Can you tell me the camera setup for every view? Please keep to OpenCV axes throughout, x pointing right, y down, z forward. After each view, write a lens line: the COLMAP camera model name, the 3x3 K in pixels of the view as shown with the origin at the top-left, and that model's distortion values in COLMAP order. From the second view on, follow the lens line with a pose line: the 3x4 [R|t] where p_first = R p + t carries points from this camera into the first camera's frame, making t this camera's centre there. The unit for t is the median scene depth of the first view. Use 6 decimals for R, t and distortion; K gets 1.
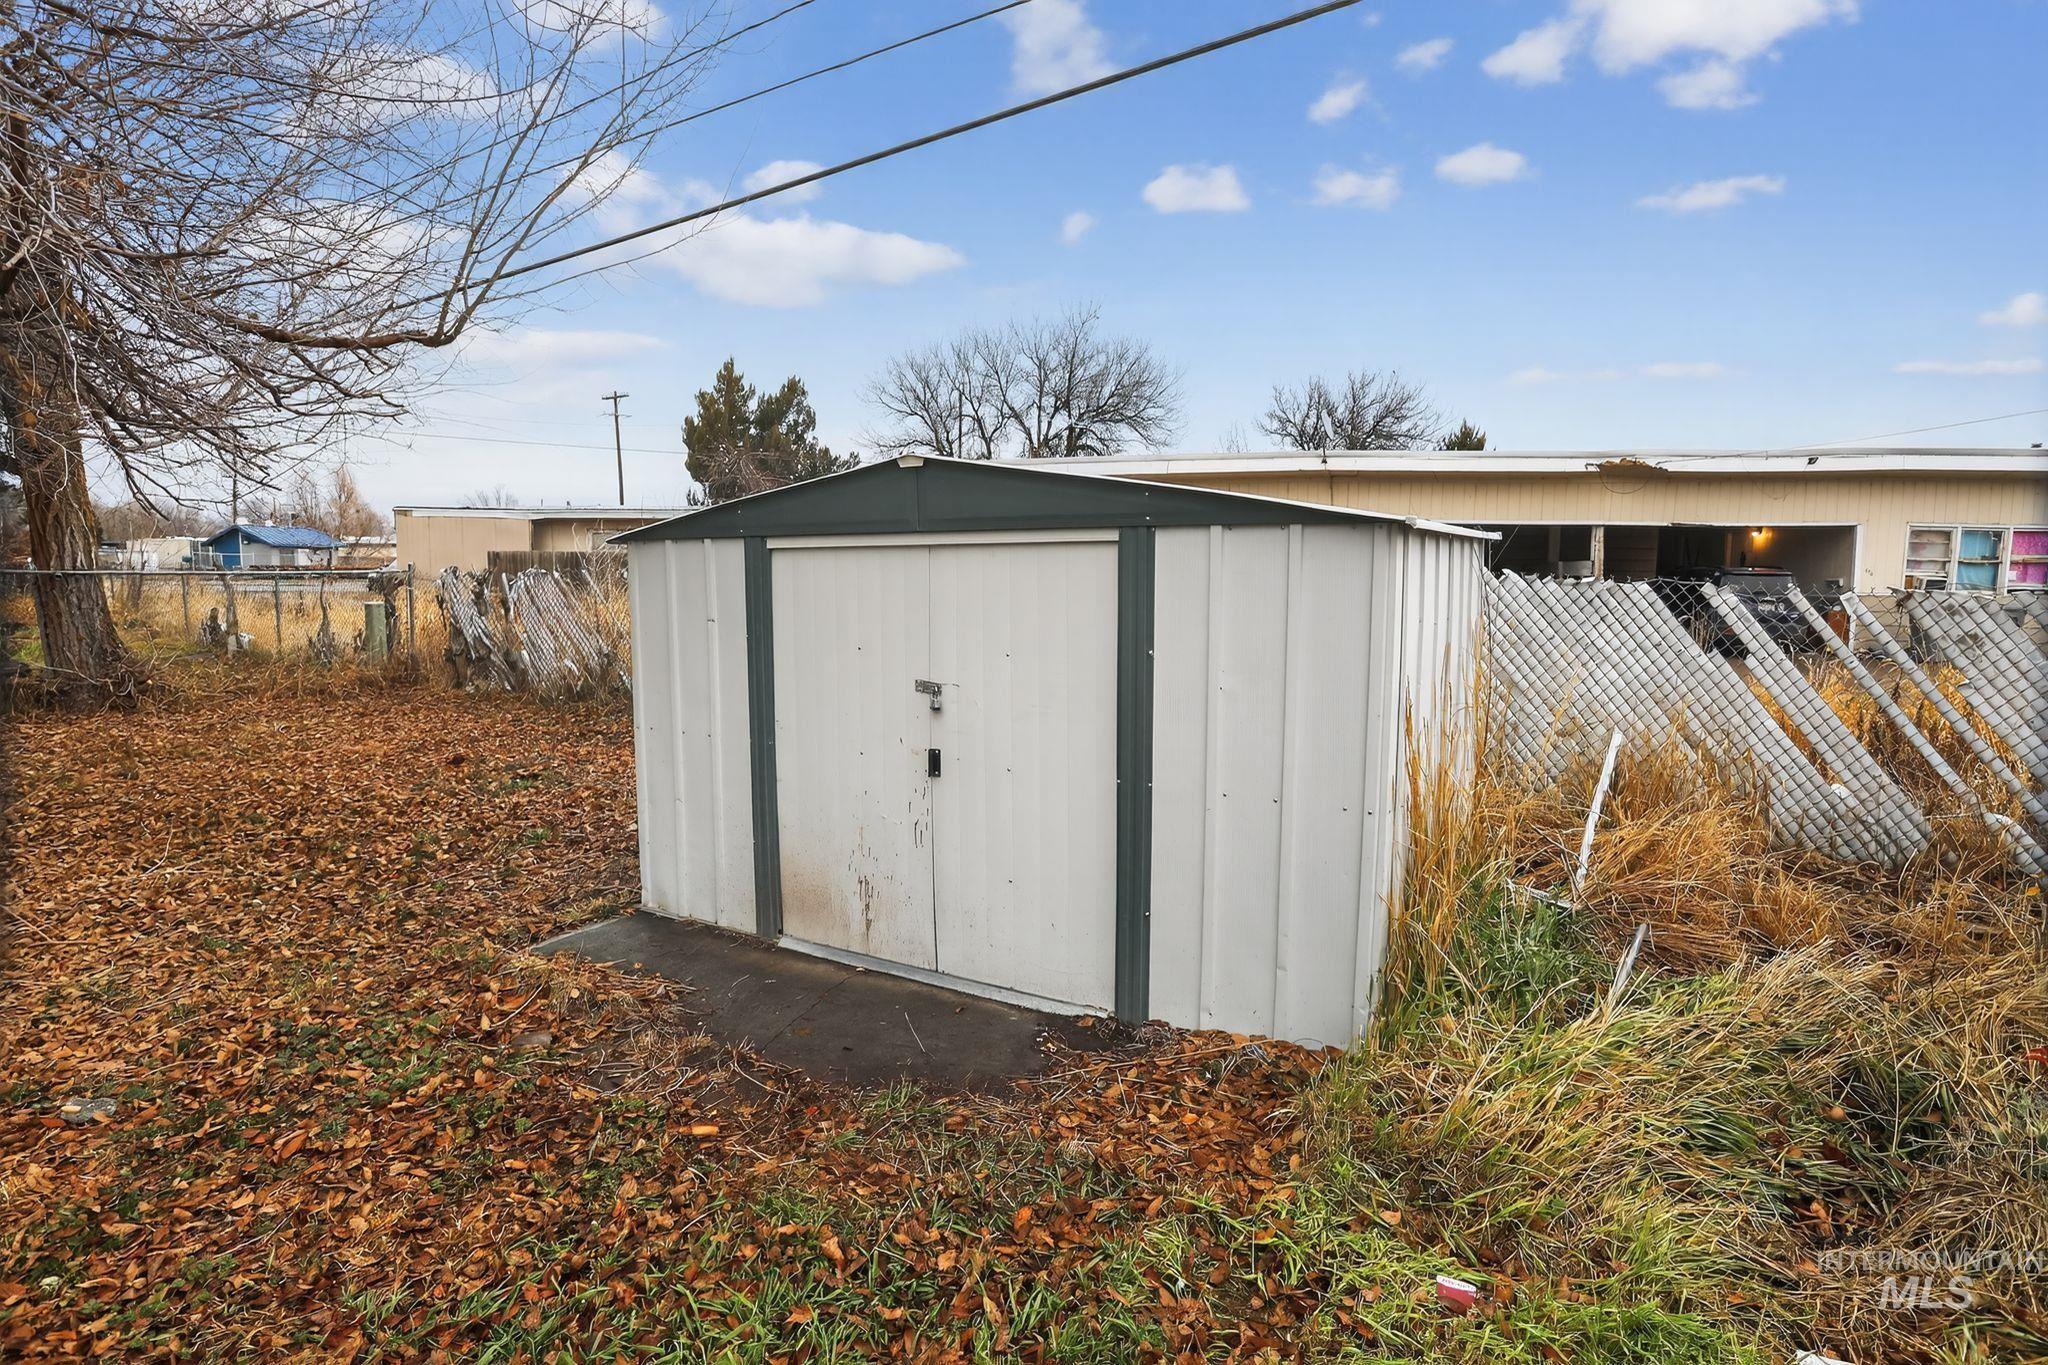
lens RADIAL K [[1025.0, 0, 1024.0], [0, 1025.0, 682.5], [0, 0, 1]] dist [-0.043268, 0.025066]
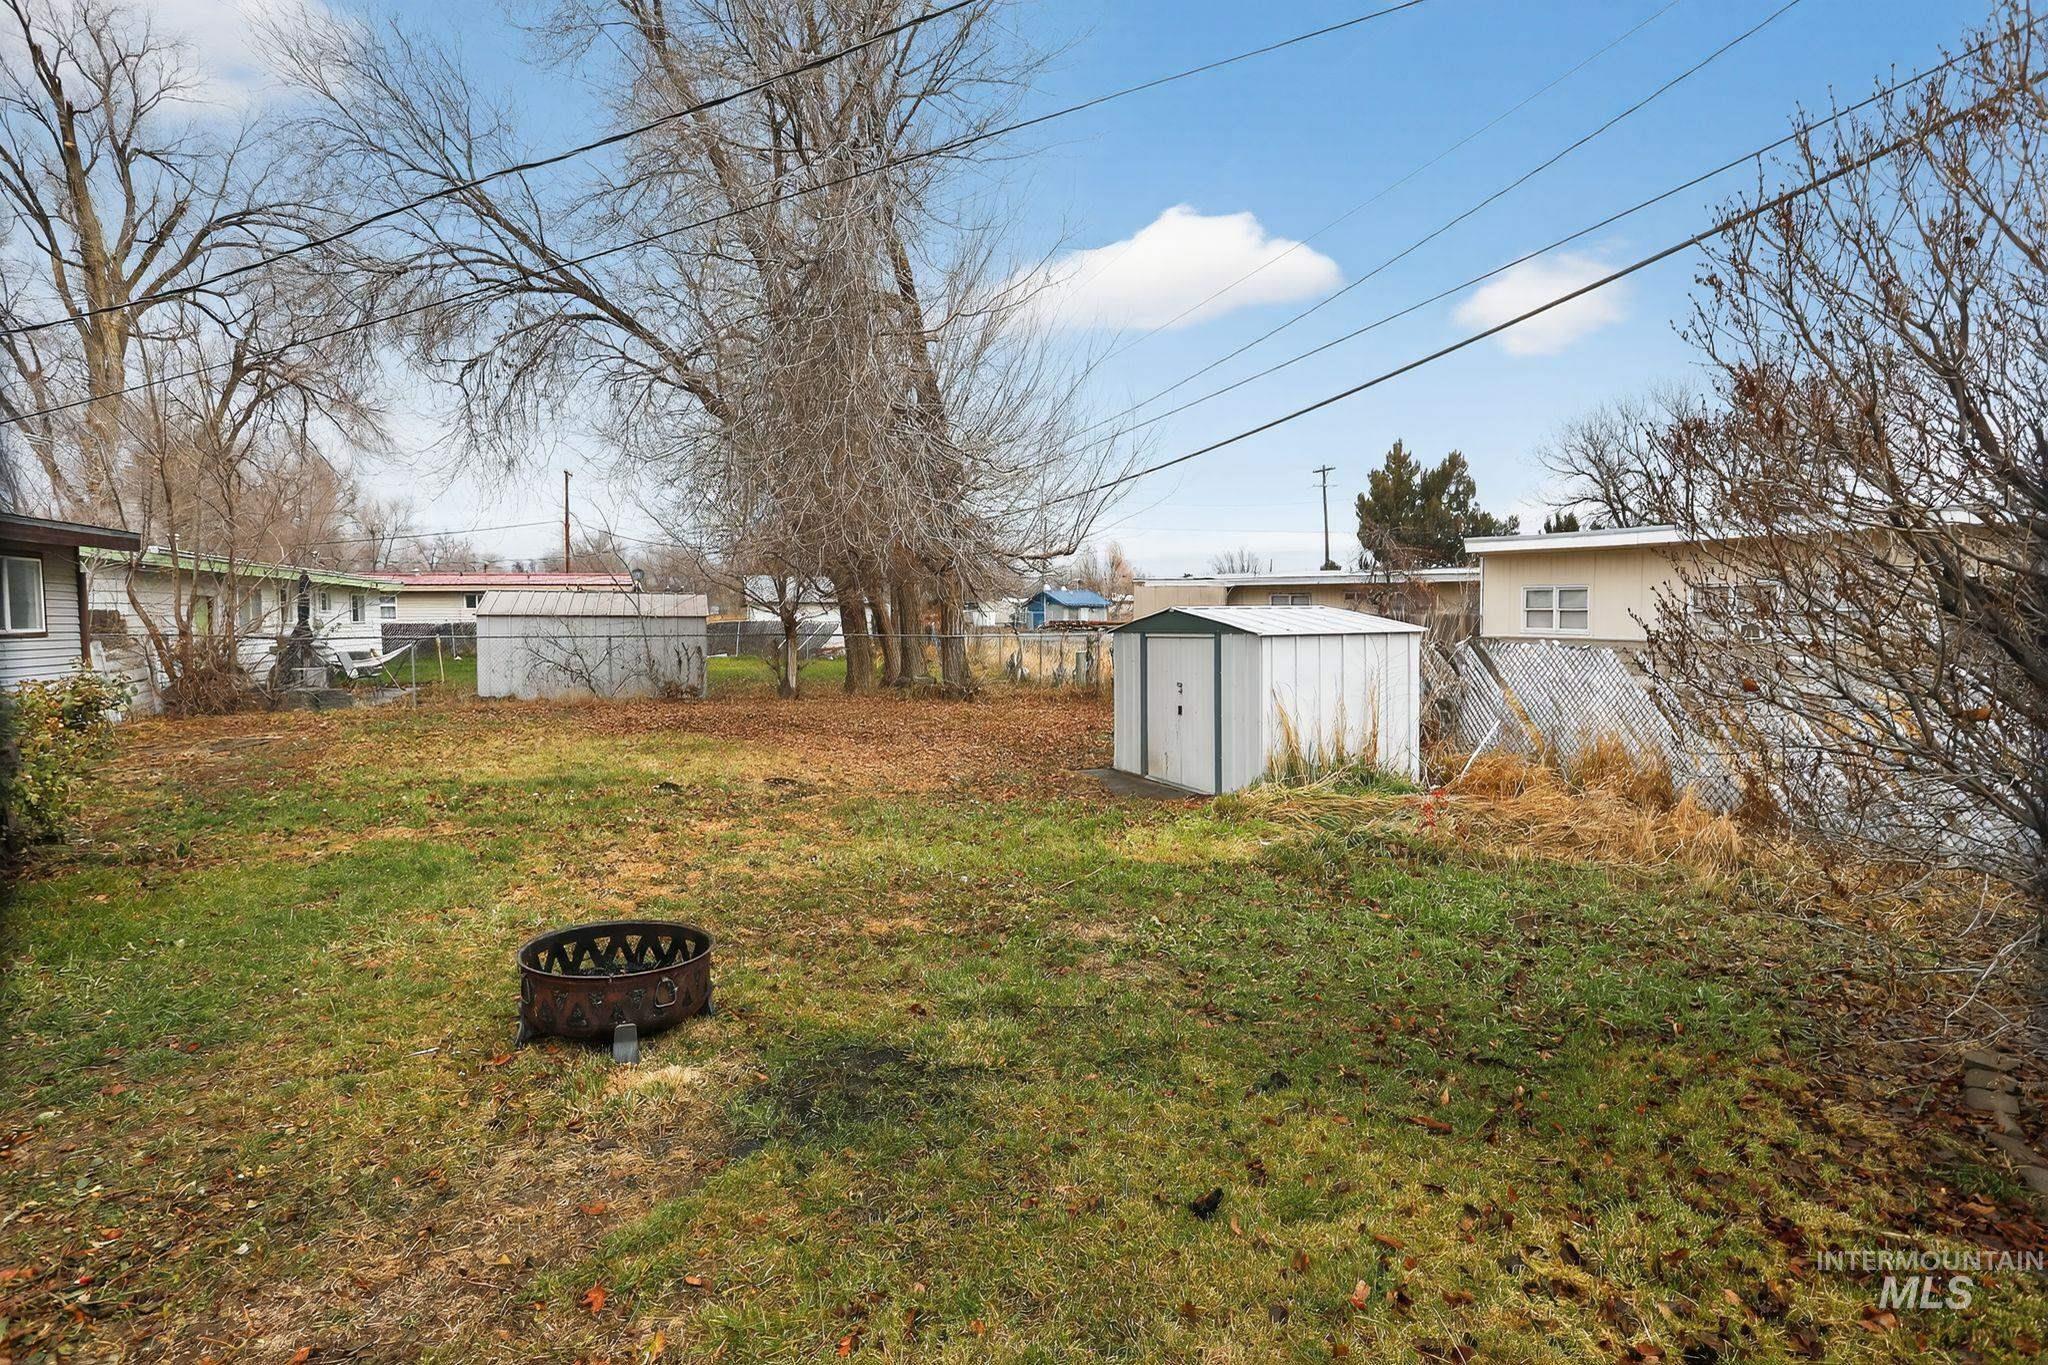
lens RADIAL K [[1025.0, 0, 1024.0], [0, 1025.0, 682.5], [0, 0, 1]] dist [-0.043268, 0.025066]
pose [[0.776201, 0.034181, -0.629559, 0.106389], [-0.066581, 0.997390, -0.027938, 0.008542], [0.626961, 0.063602, 0.776450, -0.116302]]
